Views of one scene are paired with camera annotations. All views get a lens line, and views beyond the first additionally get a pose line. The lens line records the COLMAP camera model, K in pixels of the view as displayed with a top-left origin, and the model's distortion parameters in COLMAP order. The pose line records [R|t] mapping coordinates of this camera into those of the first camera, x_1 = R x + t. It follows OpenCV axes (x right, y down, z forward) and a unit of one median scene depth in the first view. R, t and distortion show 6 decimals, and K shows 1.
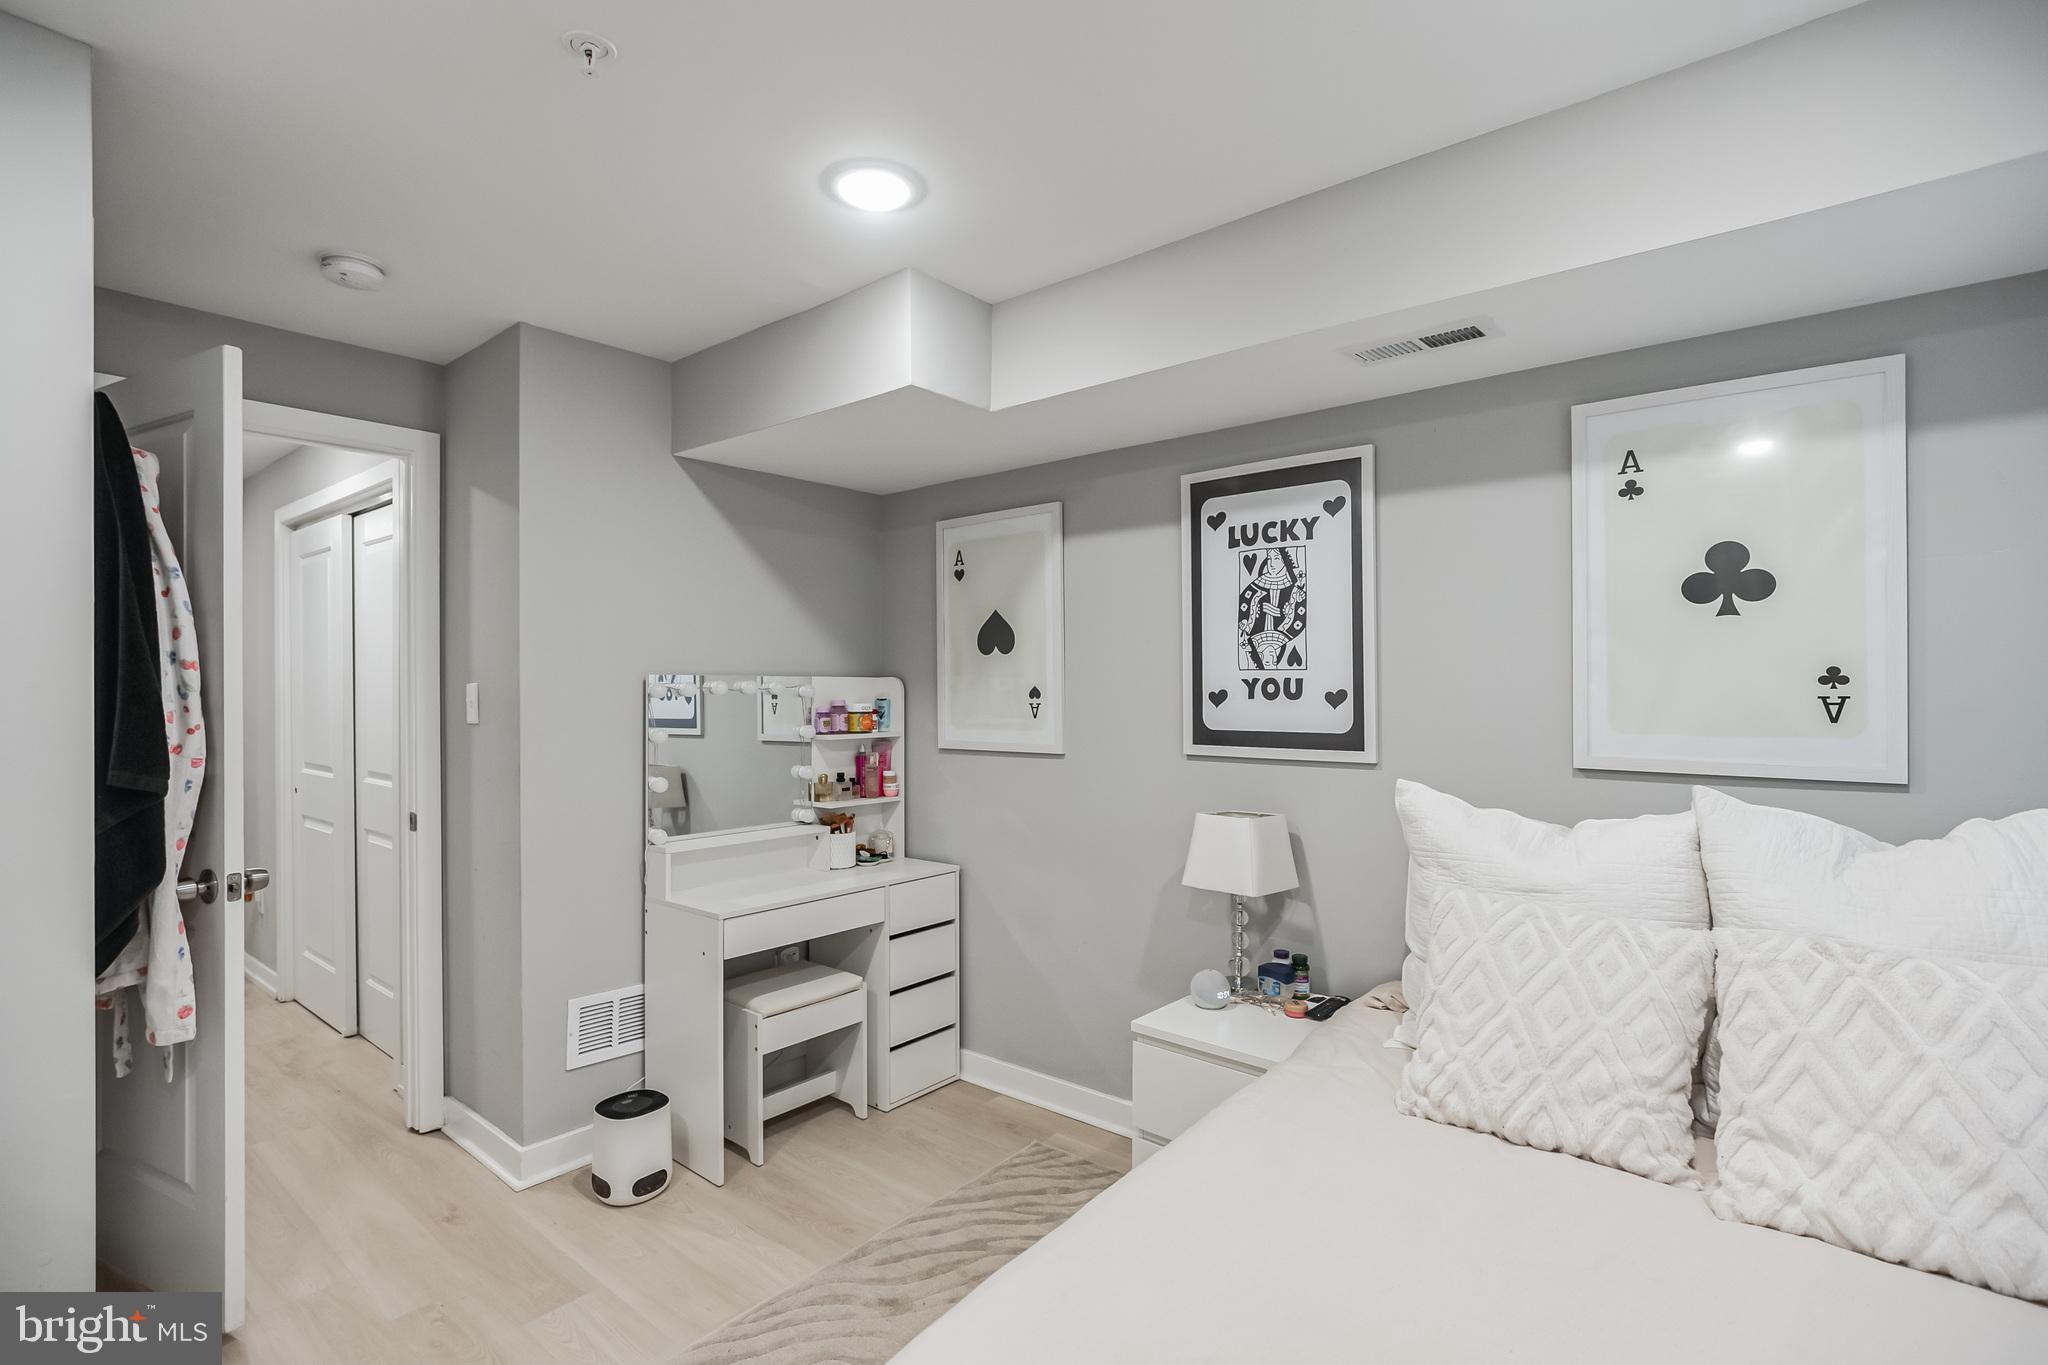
lens RADIAL K [[954.6, 0, 1025.1], [0, 954.6, 689.2], [0, 0, 1]] dist [0.000666, 0.000054]
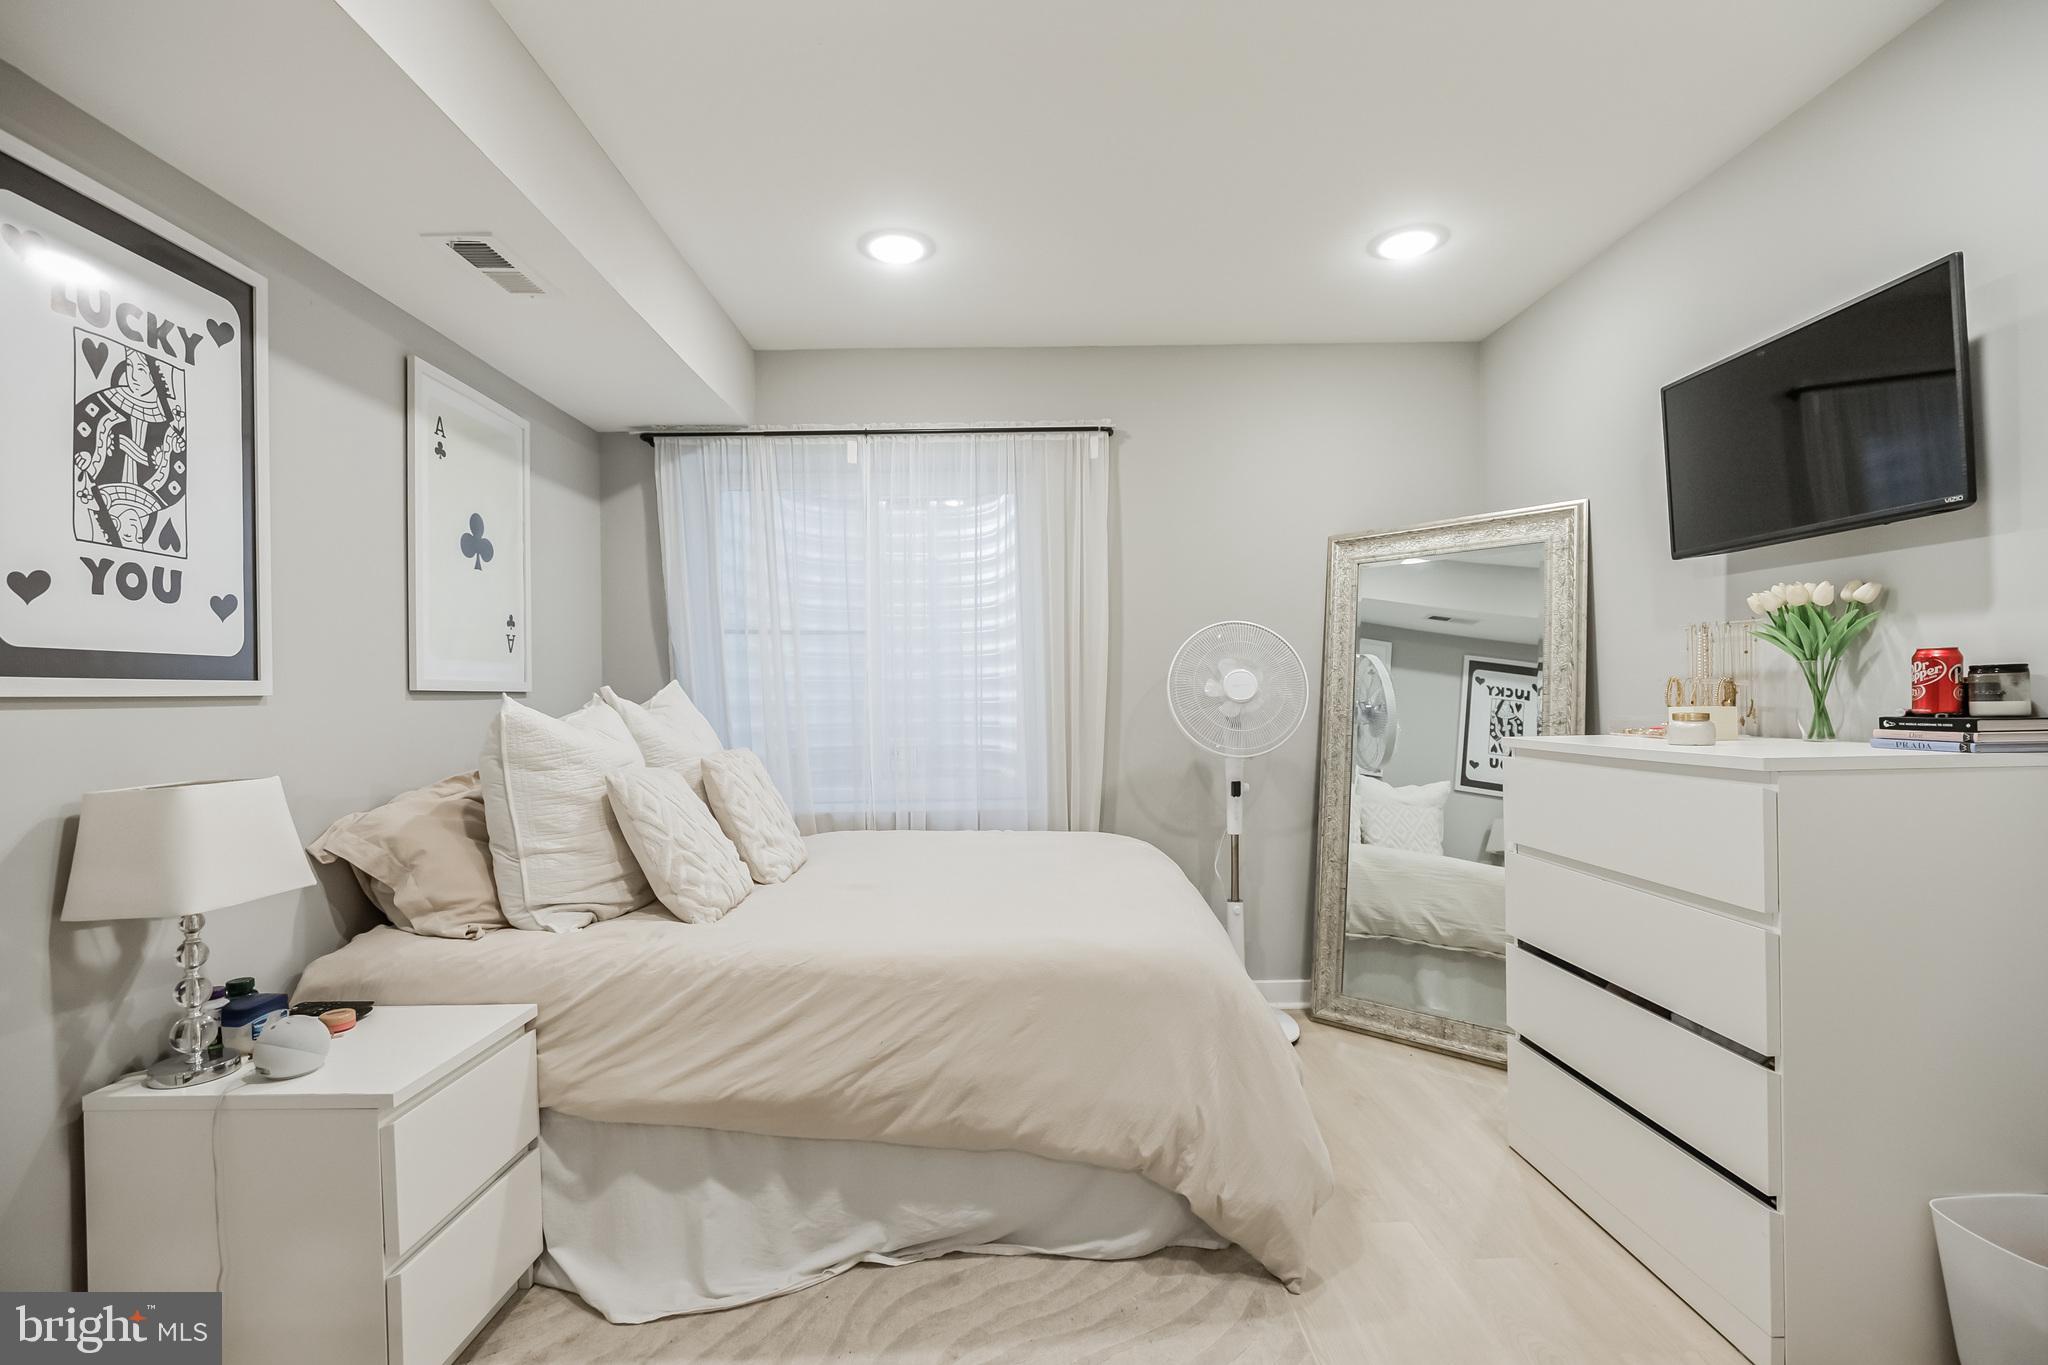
lens RADIAL K [[954.6, 0, 1027.3], [0, 954.6, 683.9], [0, 0, 1]] dist [0.000666, 0.000054]
pose [[-0.654432, 0.015673, 0.755958, -0.572567], [0.011564, 0.999876, -0.010719, 0.078304], [-0.756032, 0.001727, -0.654532, 0.979748]]
